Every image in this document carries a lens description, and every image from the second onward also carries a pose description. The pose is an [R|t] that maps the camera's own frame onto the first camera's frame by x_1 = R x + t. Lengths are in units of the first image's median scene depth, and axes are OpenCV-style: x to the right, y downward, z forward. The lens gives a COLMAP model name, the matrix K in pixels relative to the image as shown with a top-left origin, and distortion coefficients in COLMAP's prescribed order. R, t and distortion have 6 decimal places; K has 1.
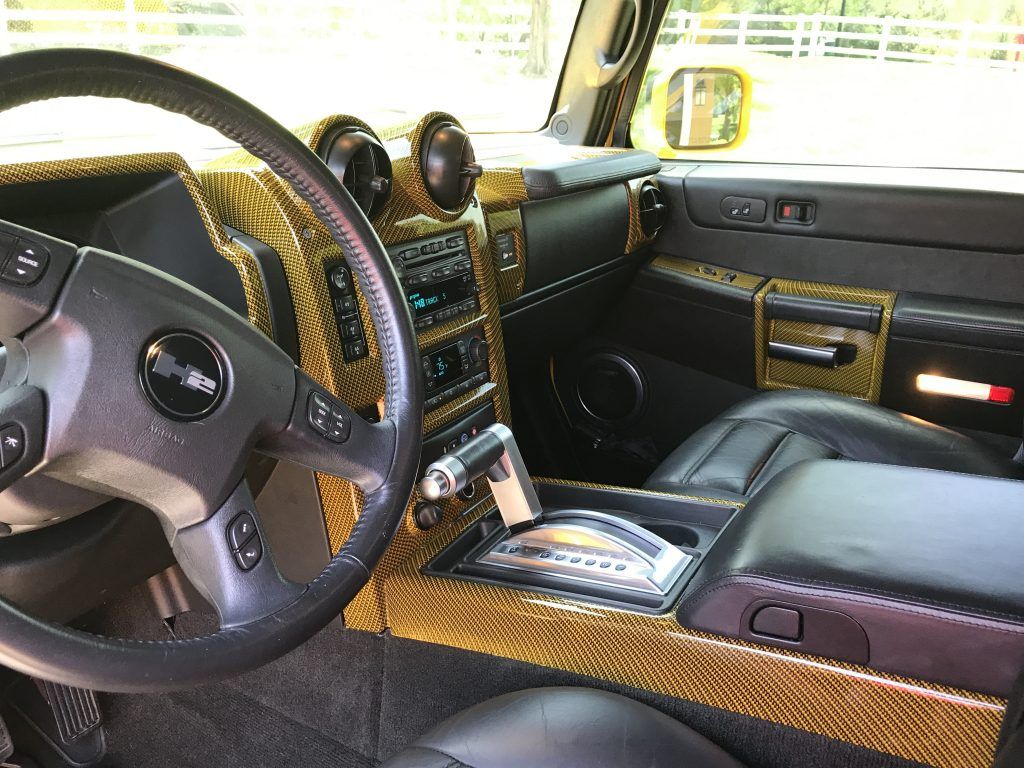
lens RADIAL K [[837.1, 0, 494.3], [0, 837.1, 389.3], [0, 0, 1]] dist [0.009066, 0.005904]
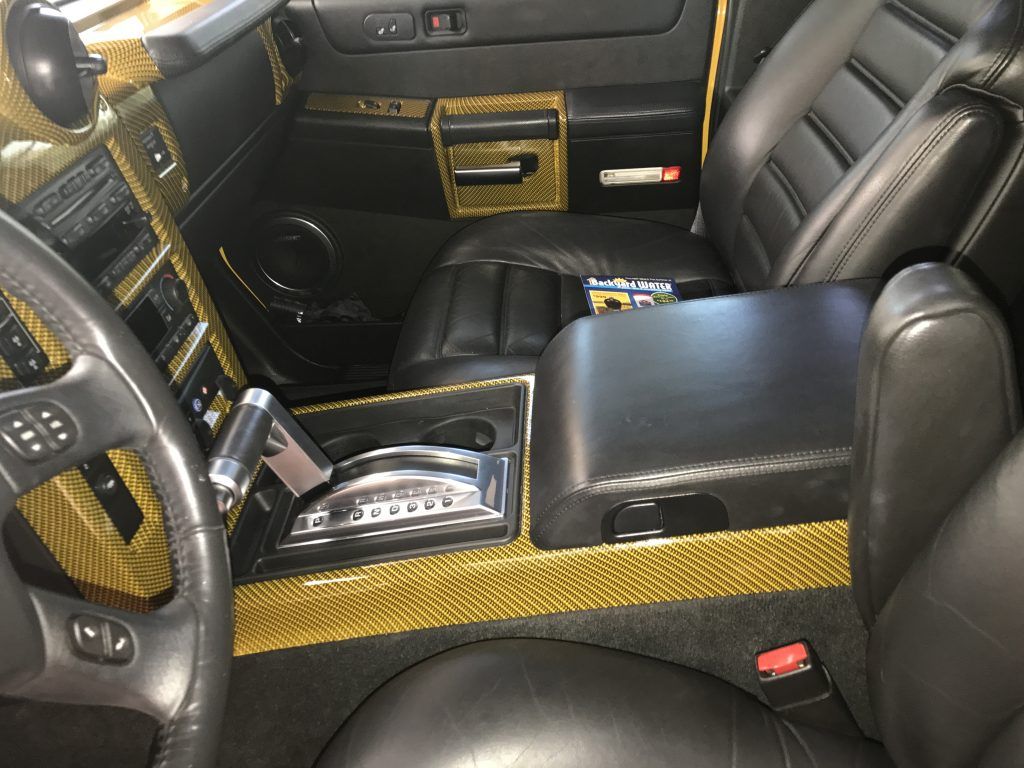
lens RADIAL K [[838.7, 0, 505.6], [0, 838.7, 388.8], [0, 0, 1]] dist [0.017978, 0.002883]
pose [[0.876407, -0.327269, 0.353278, -0.049449], [0.241031, 0.933197, 0.266547, -0.086260], [-0.416911, -0.148452, 0.896743, 0.118688]]
